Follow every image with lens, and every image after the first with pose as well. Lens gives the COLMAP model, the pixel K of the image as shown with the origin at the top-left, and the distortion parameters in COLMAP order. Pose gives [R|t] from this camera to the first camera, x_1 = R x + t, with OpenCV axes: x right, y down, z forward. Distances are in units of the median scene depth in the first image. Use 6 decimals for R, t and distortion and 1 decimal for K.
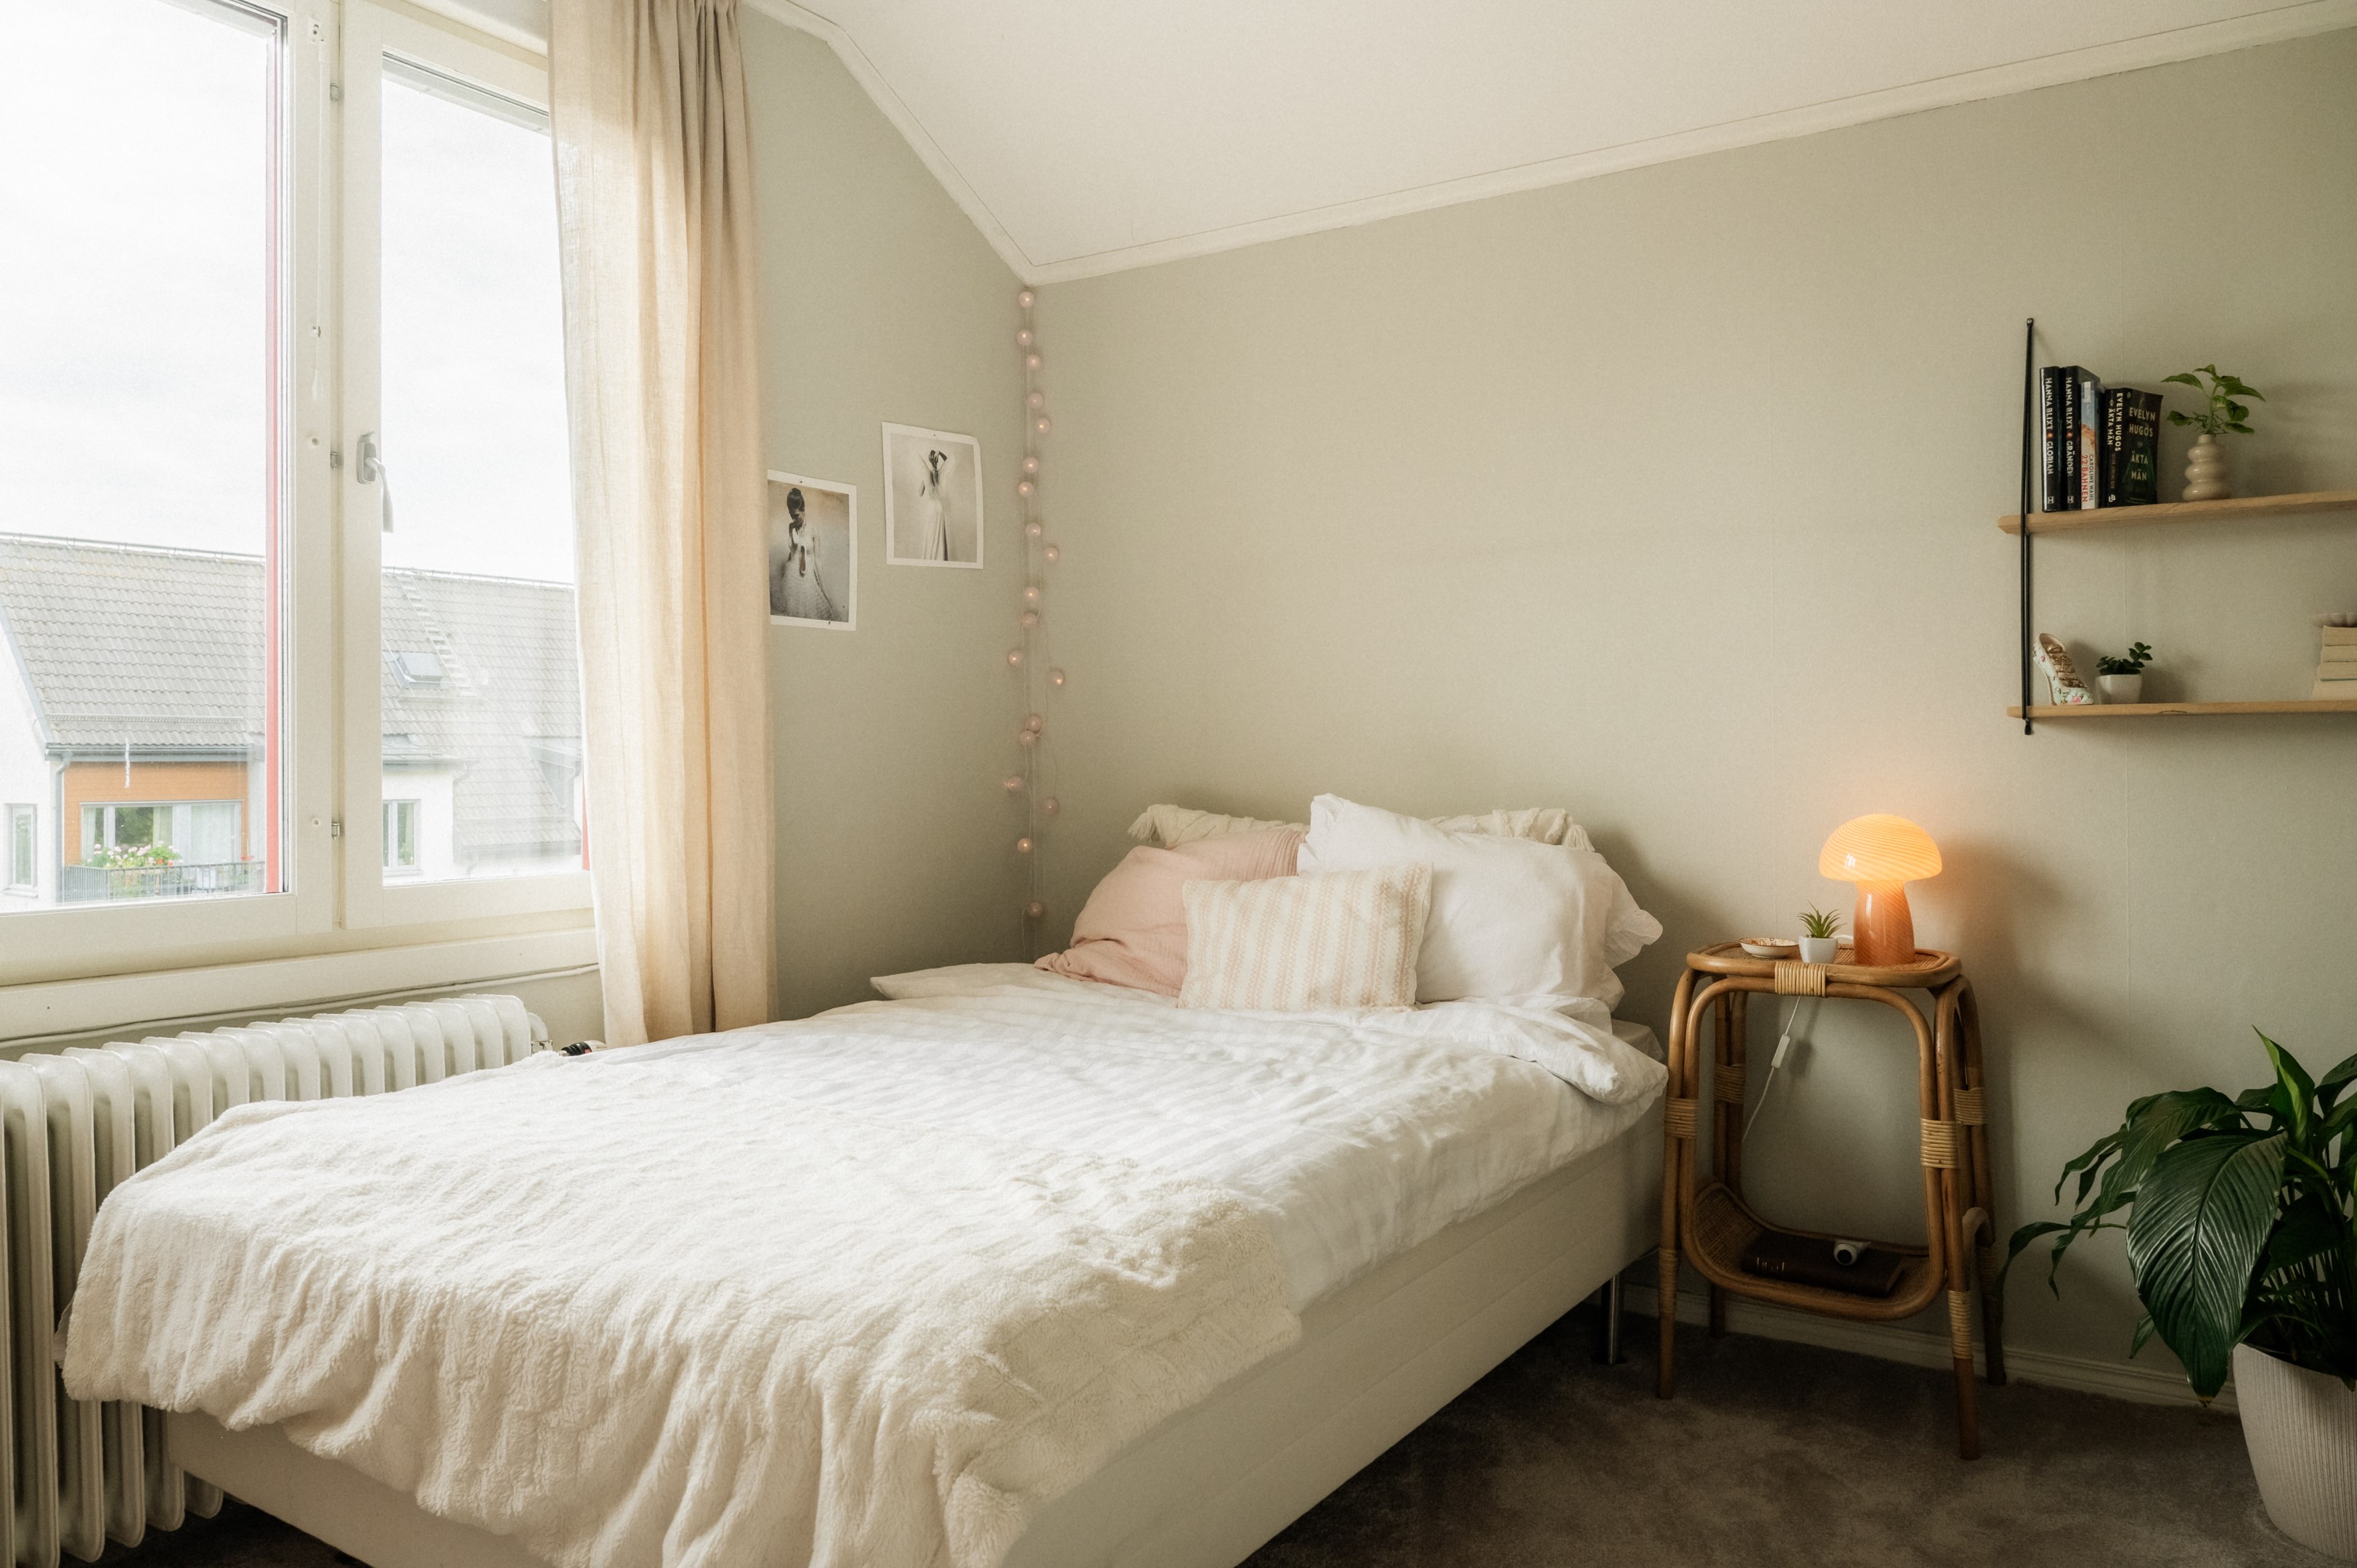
lens RADIAL K [[1684.0, 0, 1178.5], [0, 1684.0, 784.0], [0, 0, 1]] dist [0.009036, 0.003565]
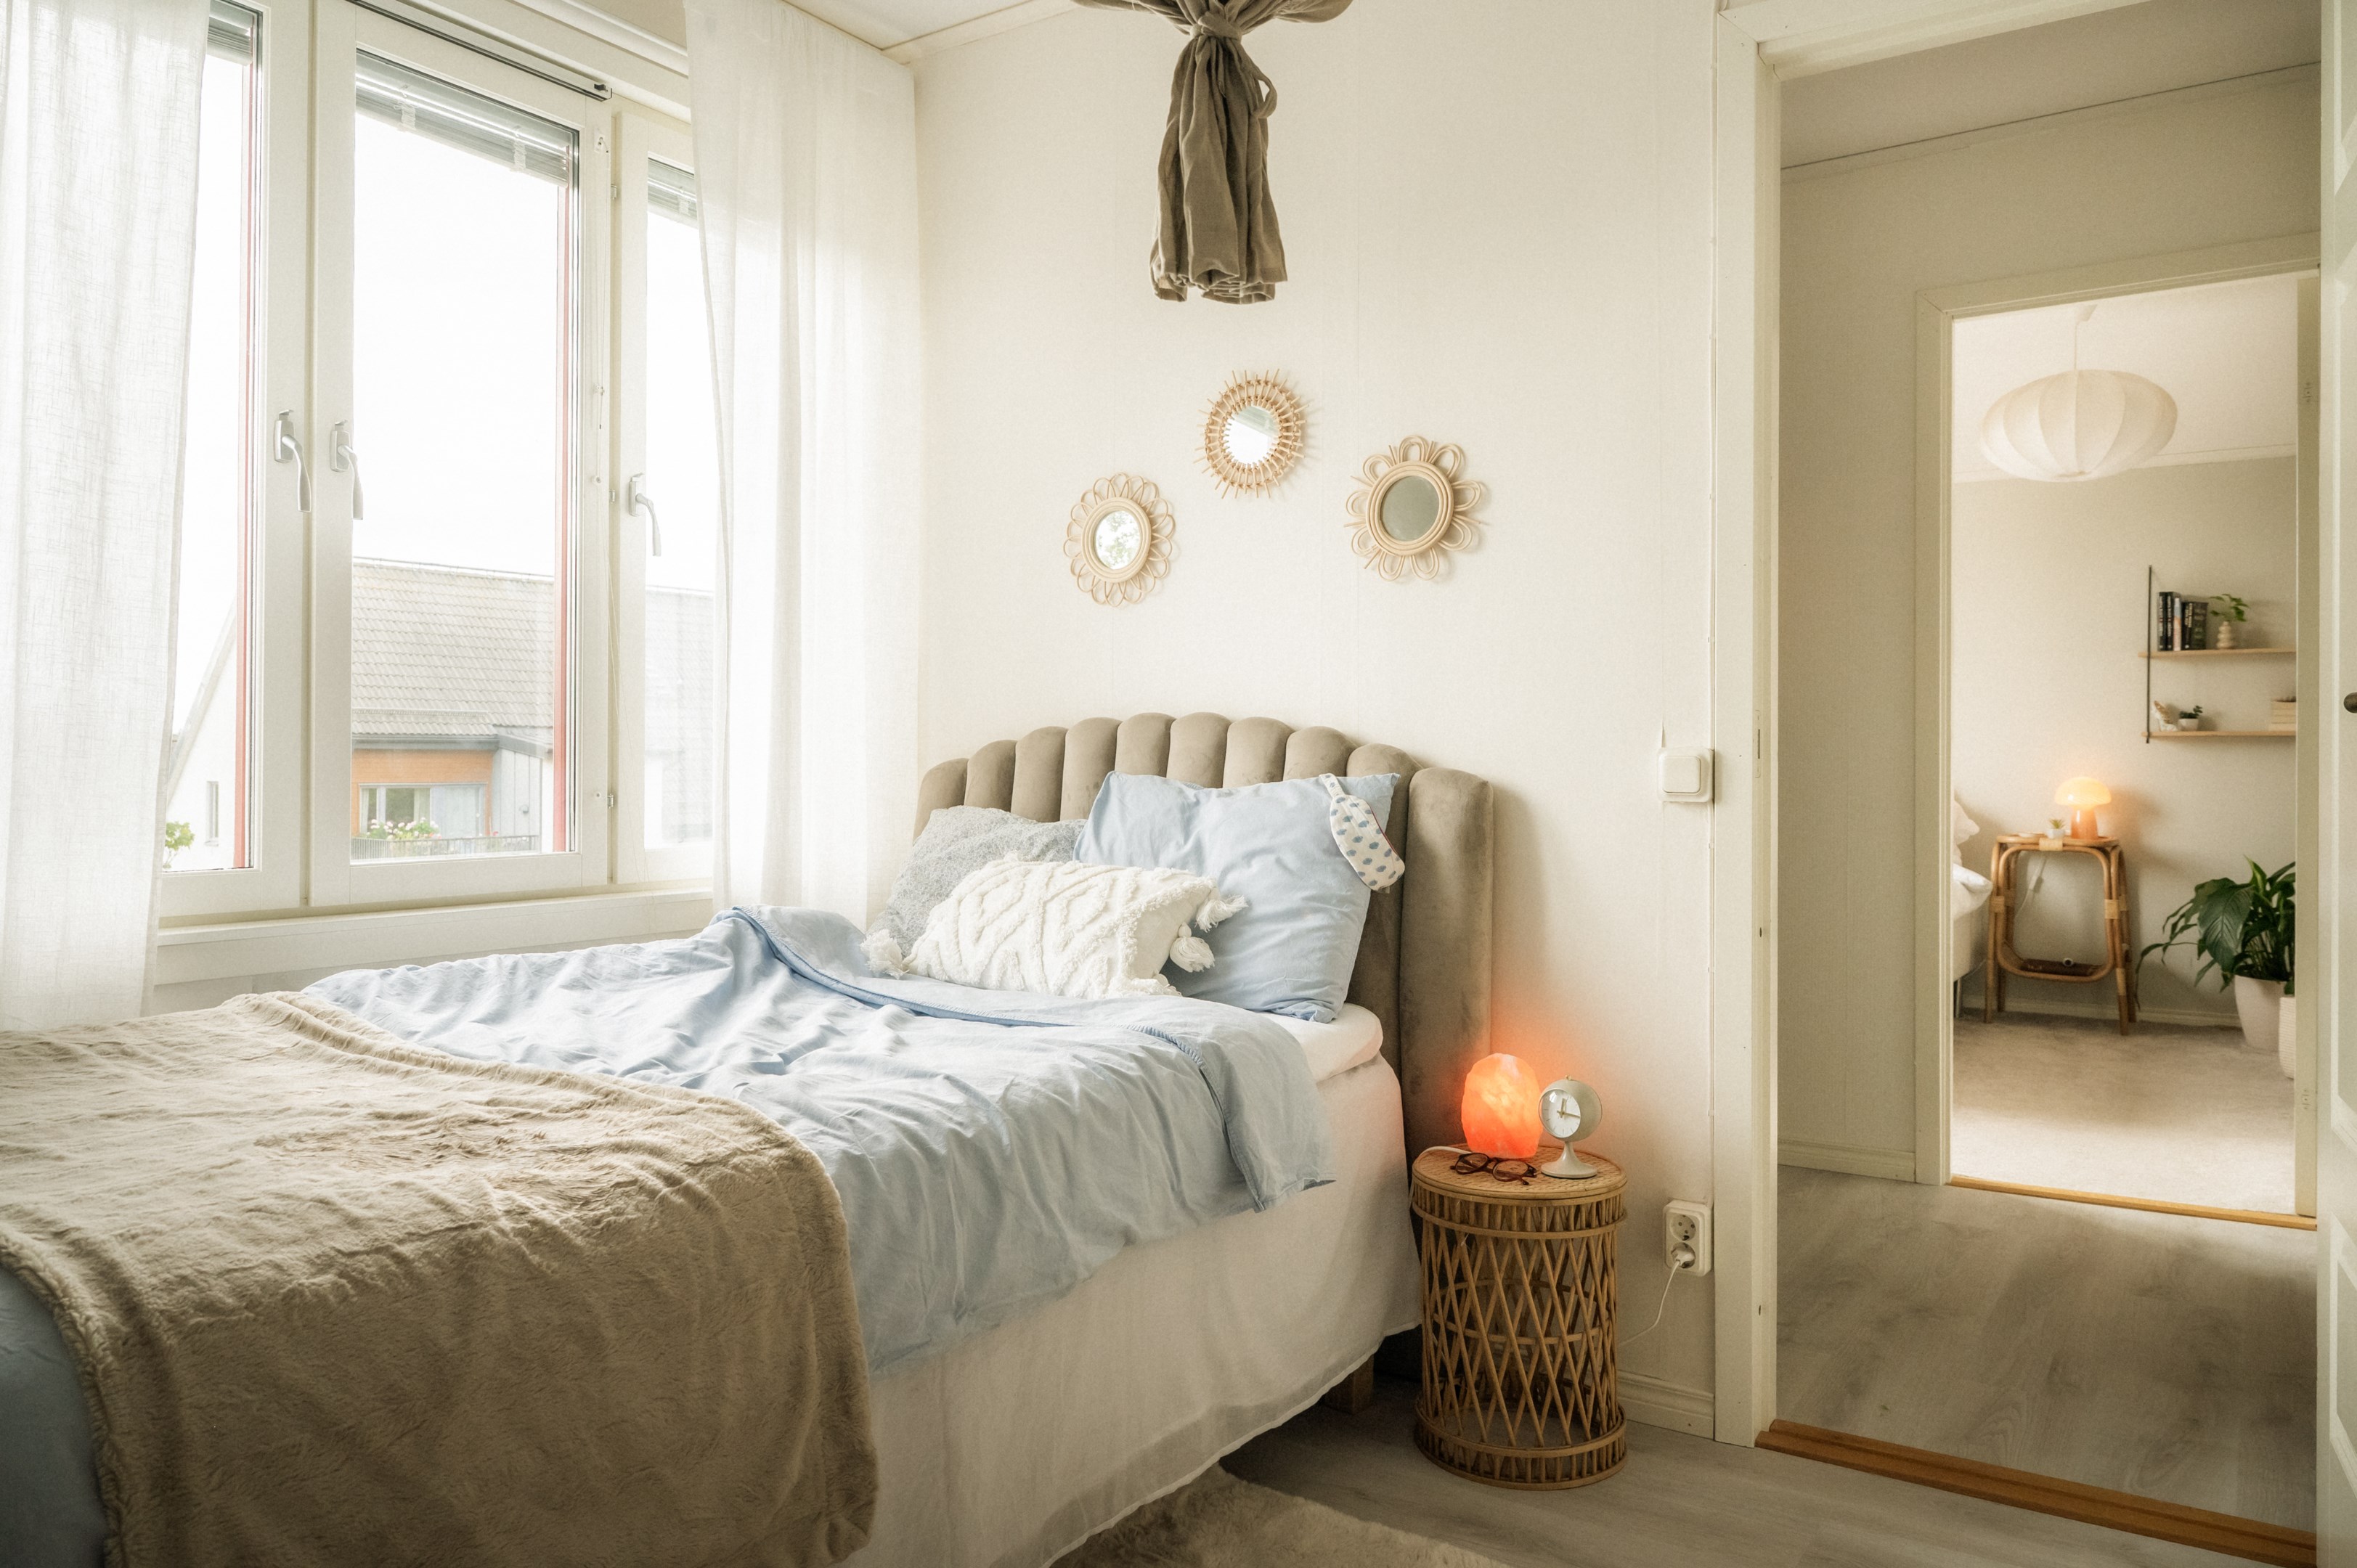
lens RADIAL K [[1641.0, 0, 1178.5], [0, 1641.0, 784.0], [0, 0, 1]] dist [0.027024, 0.000450]
pose [[0.999955, 0.009482, 0.000408, -0.876155], [-0.009483, 0.999953, 0.001964, 0.036824], [-0.000389, -0.001967, 0.999998, -1.352090]]
